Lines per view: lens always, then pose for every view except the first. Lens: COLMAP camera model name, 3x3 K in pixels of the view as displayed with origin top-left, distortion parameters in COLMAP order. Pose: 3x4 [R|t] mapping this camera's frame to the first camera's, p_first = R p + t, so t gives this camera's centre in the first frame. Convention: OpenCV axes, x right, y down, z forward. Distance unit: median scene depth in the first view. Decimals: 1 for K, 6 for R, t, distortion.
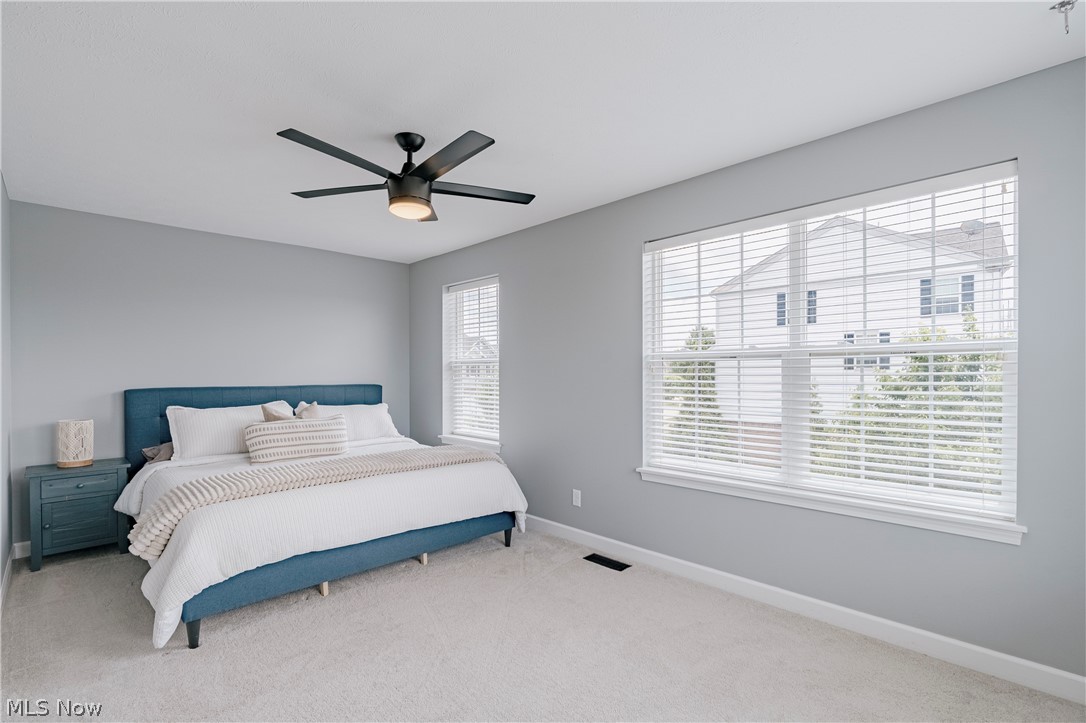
lens RADIAL K [[499.4, 0, 539.5], [0, 499.4, 357.9], [0, 0, 1]] dist [-0.001418, -0.000336]
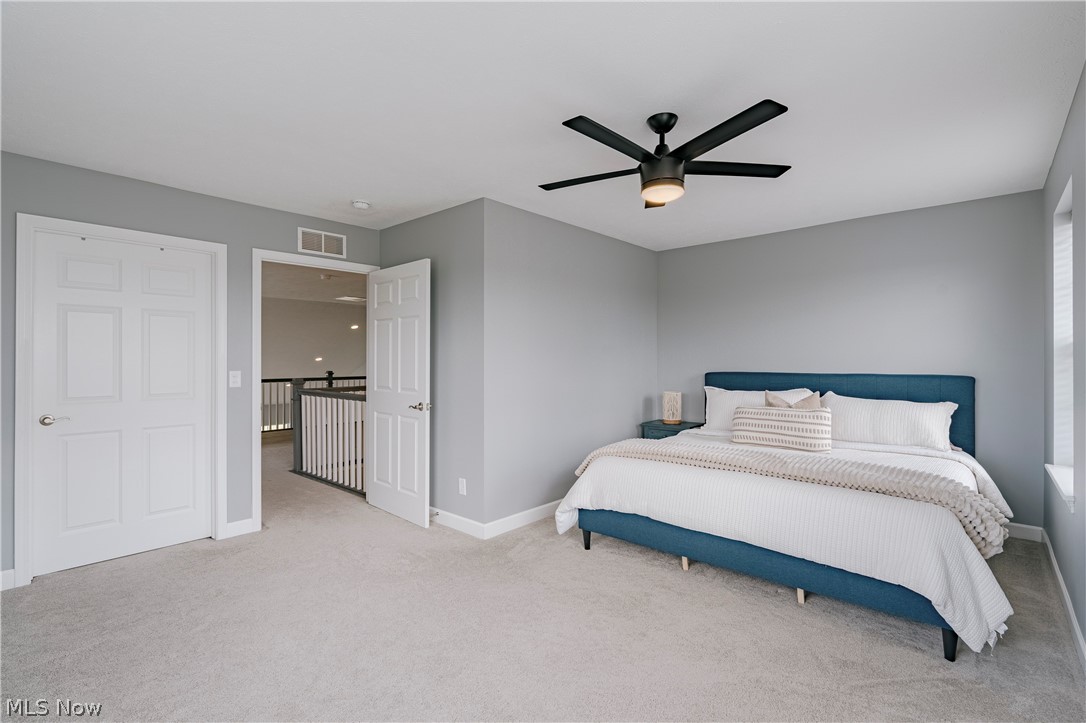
lens RADIAL K [[499.4, 0, 539.5], [0, 499.4, 357.9], [0, 0, 1]] dist [-0.001418, -0.000336]
pose [[0.068865, -0.006660, -0.997604, 0.496695], [0.029290, 0.999560, -0.004651, 0.019929], [0.997196, -0.028900, 0.069029, 0.517687]]
